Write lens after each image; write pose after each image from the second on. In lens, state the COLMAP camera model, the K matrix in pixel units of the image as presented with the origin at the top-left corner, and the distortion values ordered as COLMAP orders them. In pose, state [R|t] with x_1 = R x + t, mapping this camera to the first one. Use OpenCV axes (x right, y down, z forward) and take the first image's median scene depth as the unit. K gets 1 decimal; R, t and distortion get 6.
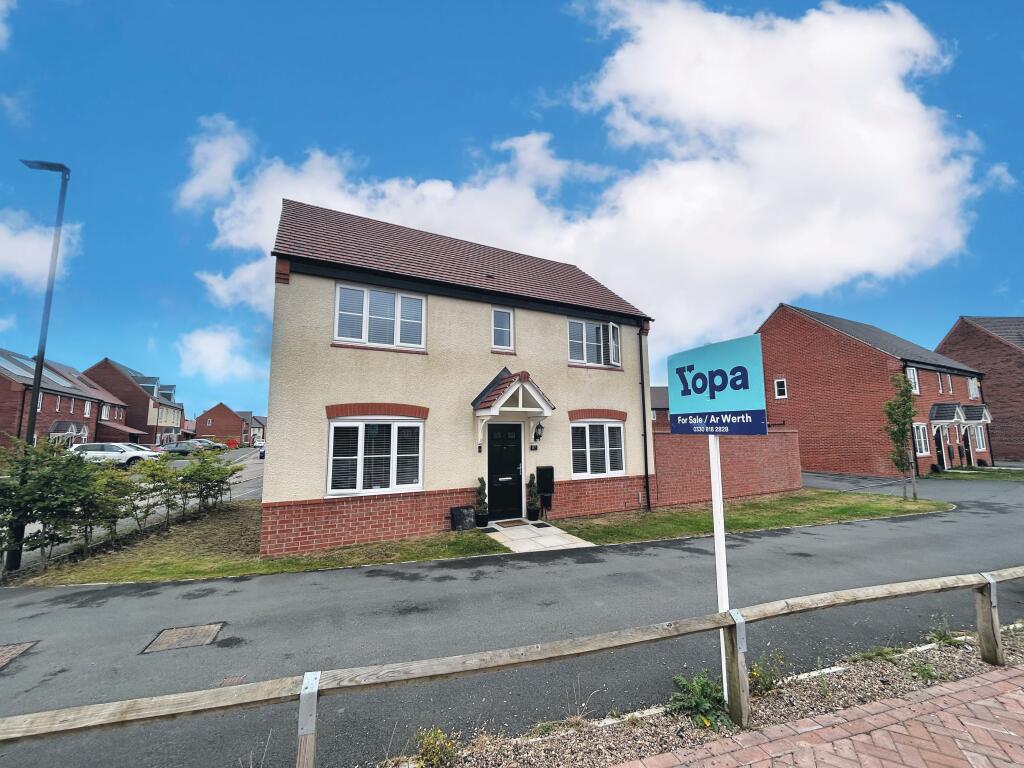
lens RADIAL K [[414.3, 0, 509.8], [0, 414.3, 381.9], [0, 0, 1]] dist [0.000237, 0.000332]
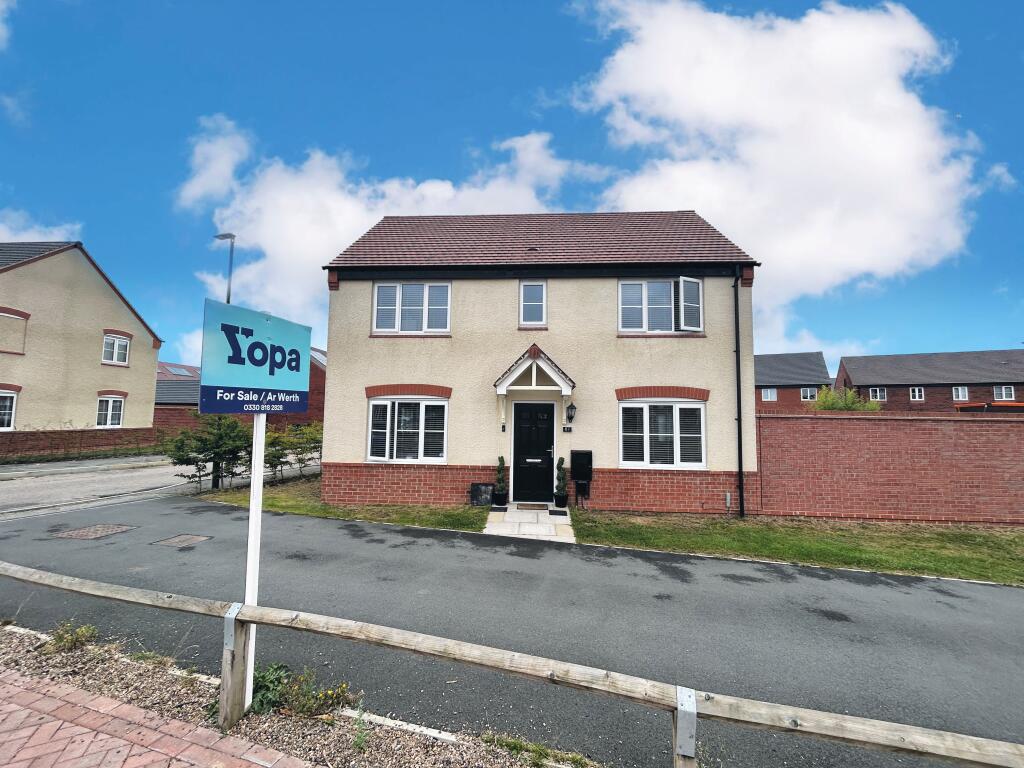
lens RADIAL K [[414.3, 0, 509.8], [0, 414.3, 381.9], [0, 0, 1]] dist [0.000237, 0.000332]
pose [[0.845032, -0.020773, -0.534312, 0.488503], [0.046540, 0.998310, 0.034793, 0.017606], [0.532686, -0.054268, 0.844571, 0.180184]]
